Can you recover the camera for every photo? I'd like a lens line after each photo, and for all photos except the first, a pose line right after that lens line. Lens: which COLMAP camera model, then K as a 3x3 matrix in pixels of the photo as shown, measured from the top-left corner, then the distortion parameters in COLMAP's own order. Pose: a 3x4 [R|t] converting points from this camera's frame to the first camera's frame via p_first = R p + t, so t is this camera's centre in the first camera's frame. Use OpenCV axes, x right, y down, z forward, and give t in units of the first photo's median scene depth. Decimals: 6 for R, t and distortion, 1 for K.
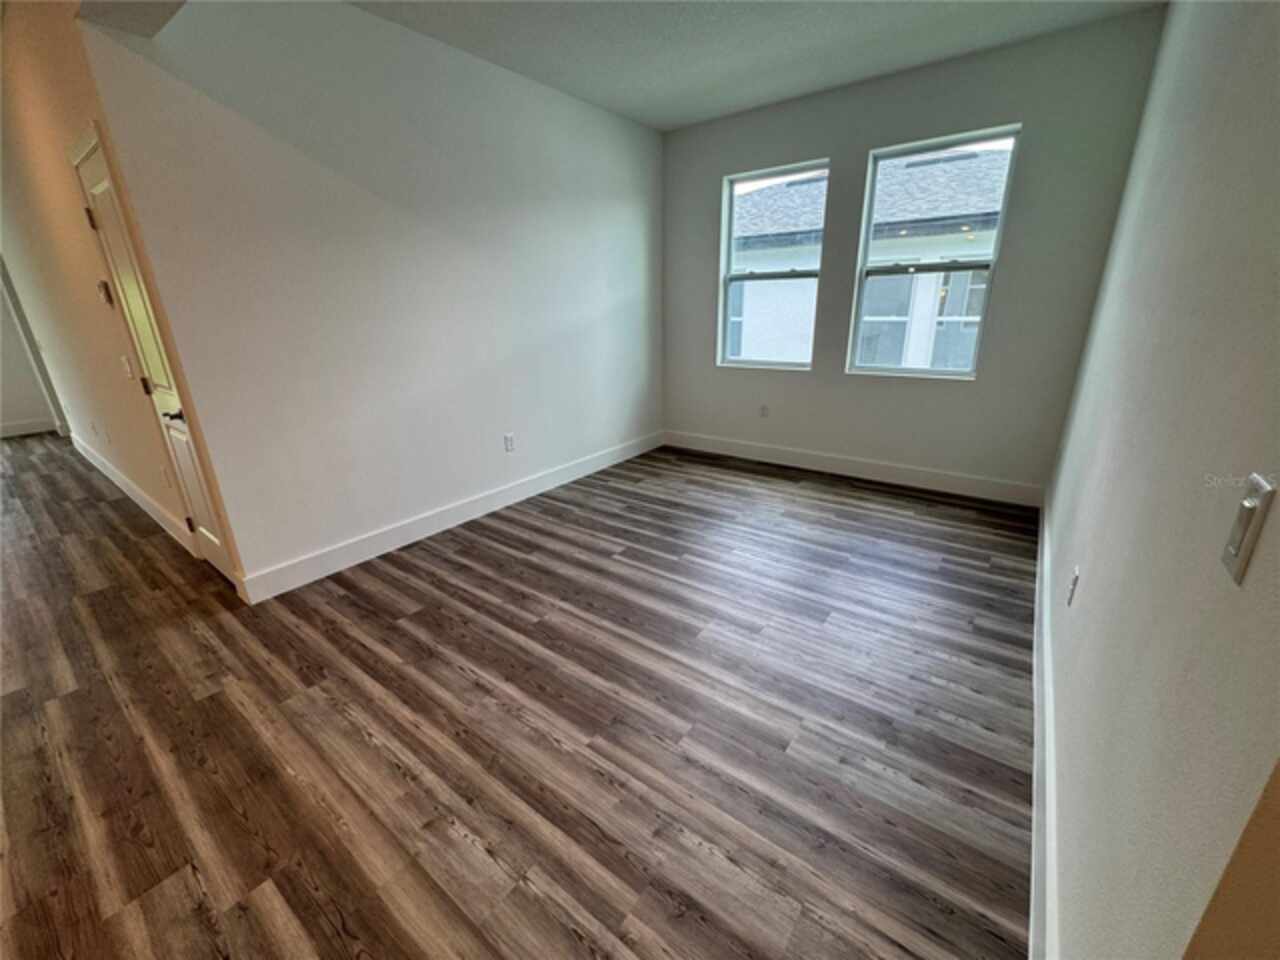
lens RADIAL K [[510.0, 0, 638.3], [0, 510.0, 468.3], [0, 0, 1]] dist [0.001144, -0.000279]
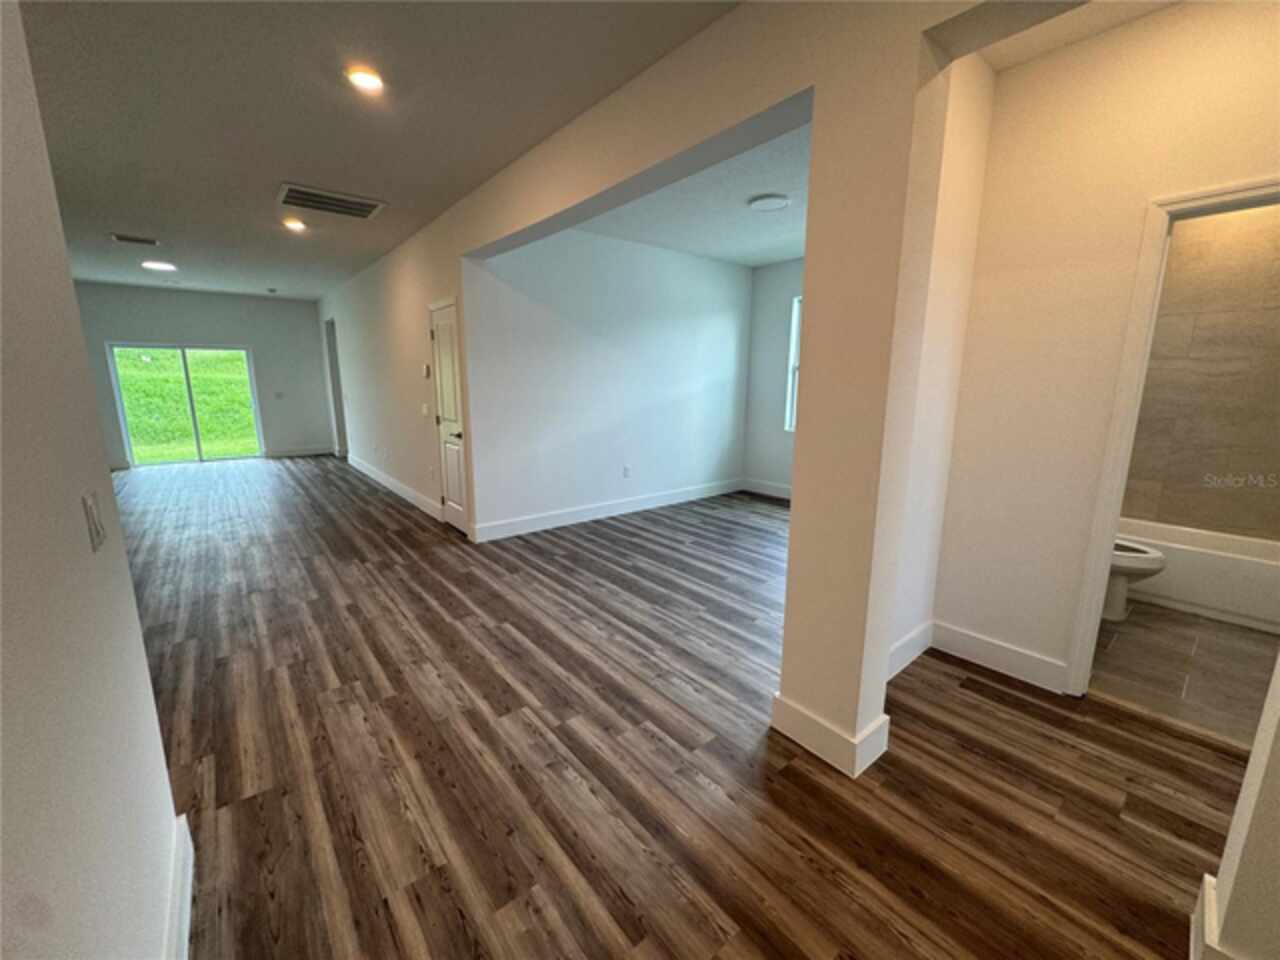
lens RADIAL K [[510.0, 0, 639.8], [0, 510.0, 475.8], [0, 0, 1]] dist [0.001144, -0.000279]
pose [[0.971619, 0.070585, -0.225774, 0.179314], [-0.097738, 0.988954, -0.111433, 0.185884], [0.215415, 0.130337, 0.967785, -0.637716]]
